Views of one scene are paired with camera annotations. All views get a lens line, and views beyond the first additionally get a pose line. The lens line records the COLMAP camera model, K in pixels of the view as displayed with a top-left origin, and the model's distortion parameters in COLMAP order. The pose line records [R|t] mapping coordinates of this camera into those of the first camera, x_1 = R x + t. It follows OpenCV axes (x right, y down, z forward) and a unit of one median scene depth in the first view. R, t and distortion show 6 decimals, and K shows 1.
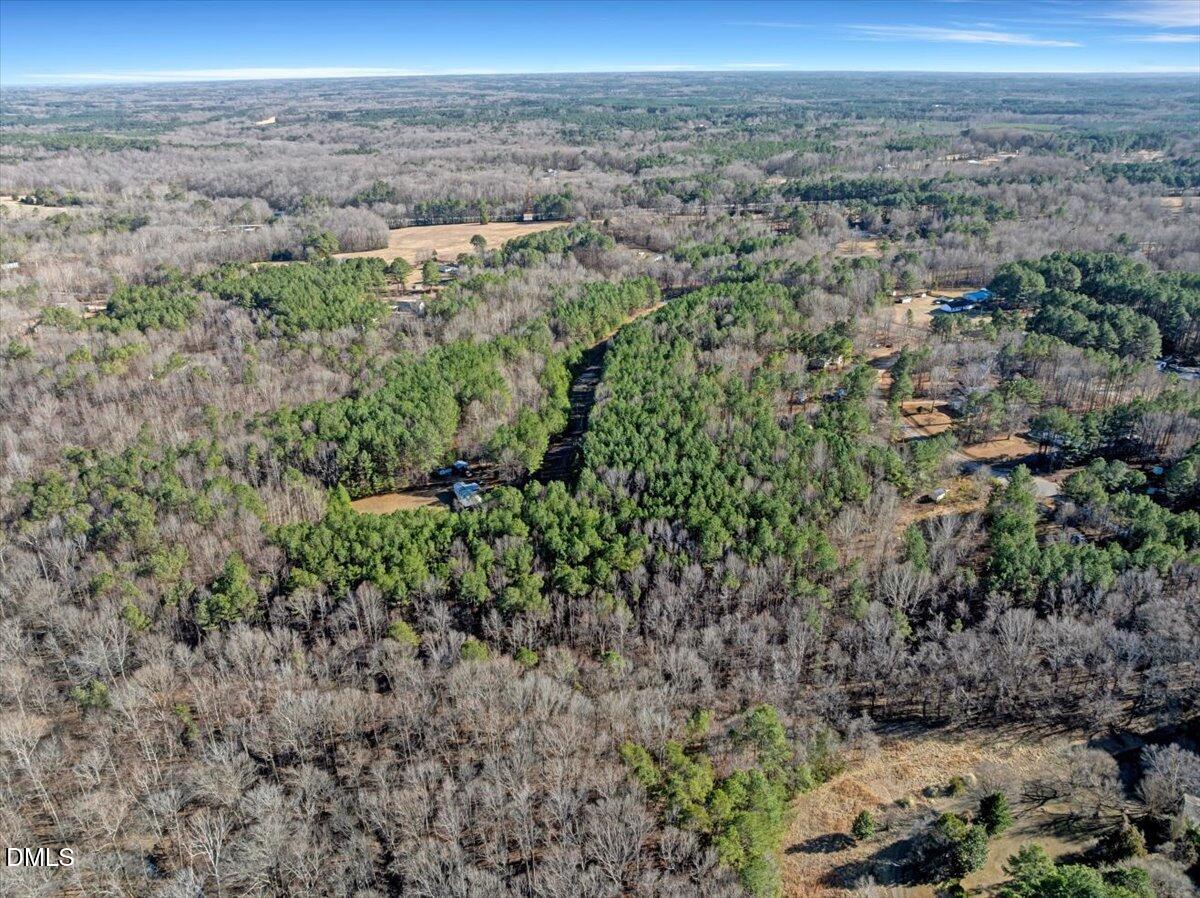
lens RADIAL K [[851.1, 0, 602.7], [0, 851.1, 444.6], [0, 0, 1]] dist [-0.061021, 0.041712]
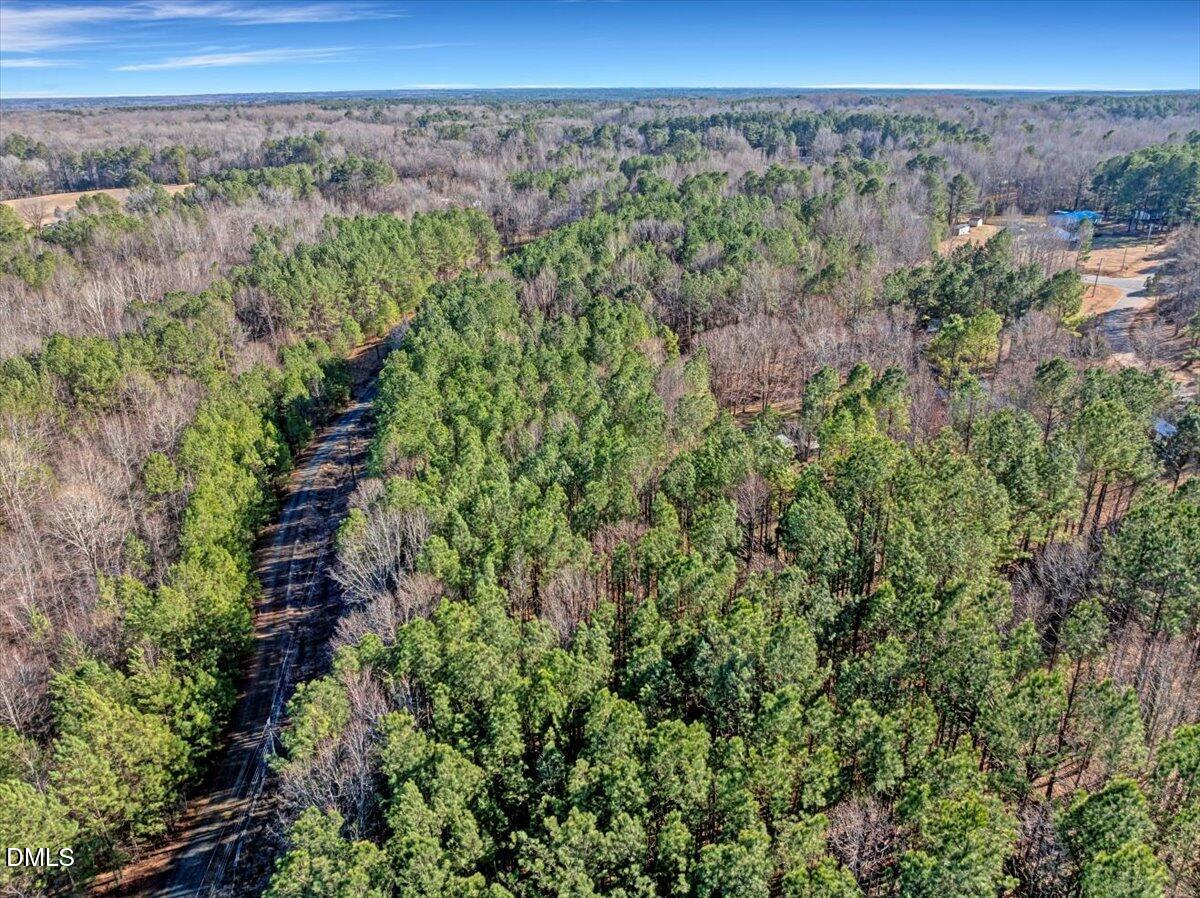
lens RADIAL K [[851.1, 0, 602.7], [0, 851.1, 444.6], [0, 0, 1]] dist [-0.061021, 0.041712]
pose [[0.970174, -0.092279, 0.224160, 0.007108], [0.097406, 0.995174, -0.011898, -0.061019], [-0.221980, 0.033378, 0.974480, 0.632016]]
